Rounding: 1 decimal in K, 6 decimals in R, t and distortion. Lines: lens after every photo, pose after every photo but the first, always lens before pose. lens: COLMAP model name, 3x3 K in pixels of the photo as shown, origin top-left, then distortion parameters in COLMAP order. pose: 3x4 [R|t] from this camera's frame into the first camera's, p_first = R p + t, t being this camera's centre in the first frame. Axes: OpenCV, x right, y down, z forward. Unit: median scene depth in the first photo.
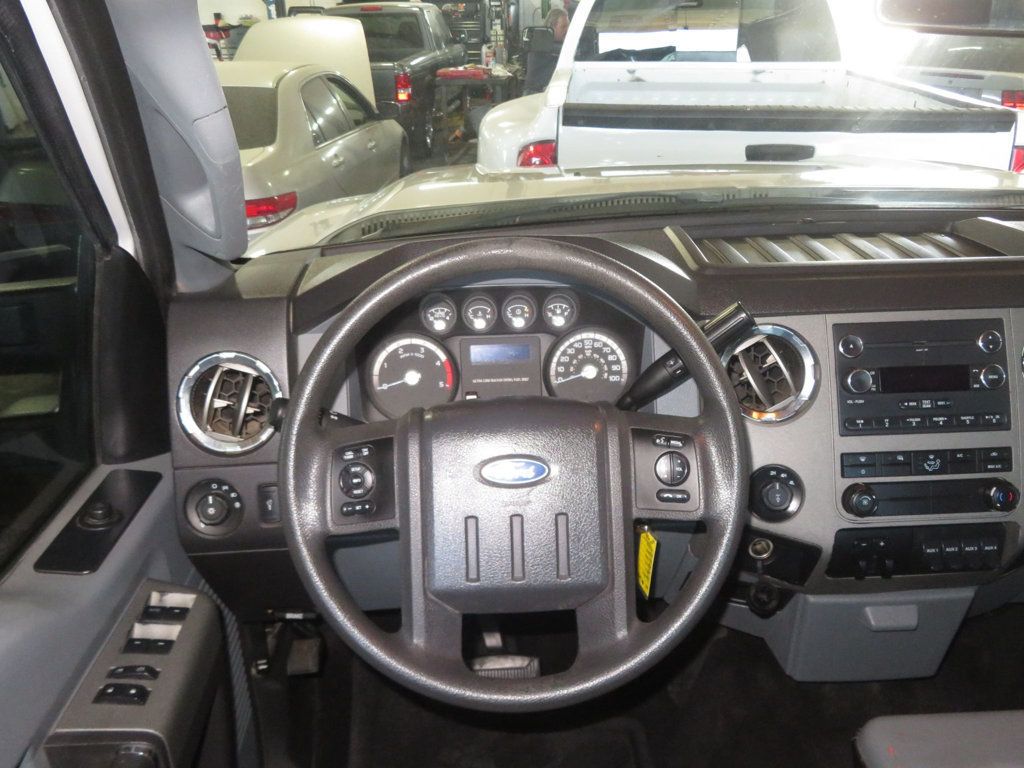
lens RADIAL K [[863.7, 0, 512.0], [0, 863.7, 384.0], [0, 0, 1]] dist [-0.007901, 0.007295]
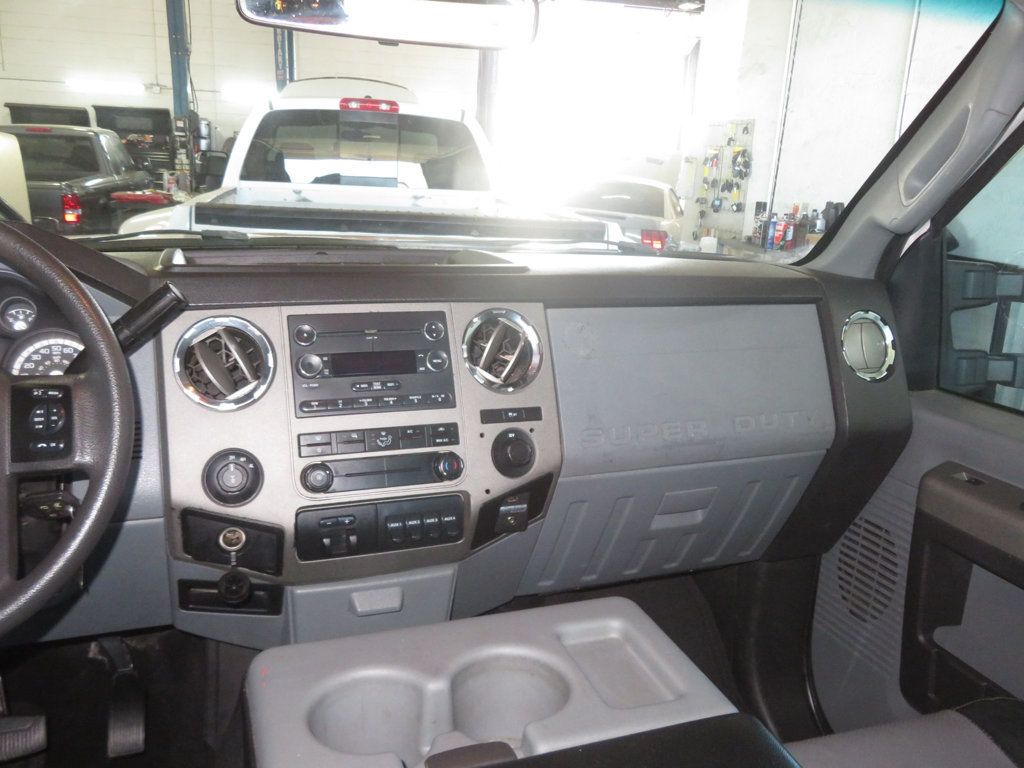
lens RADIAL K [[863.7, 0, 512.0], [0, 863.7, 384.0], [0, 0, 1]] dist [-0.007901, 0.007295]
pose [[0.947963, -0.028072, 0.317140, 0.283816], [0.076354, 0.987081, -0.140858, 0.179535], [-0.309089, 0.157743, 0.937860, -0.072345]]
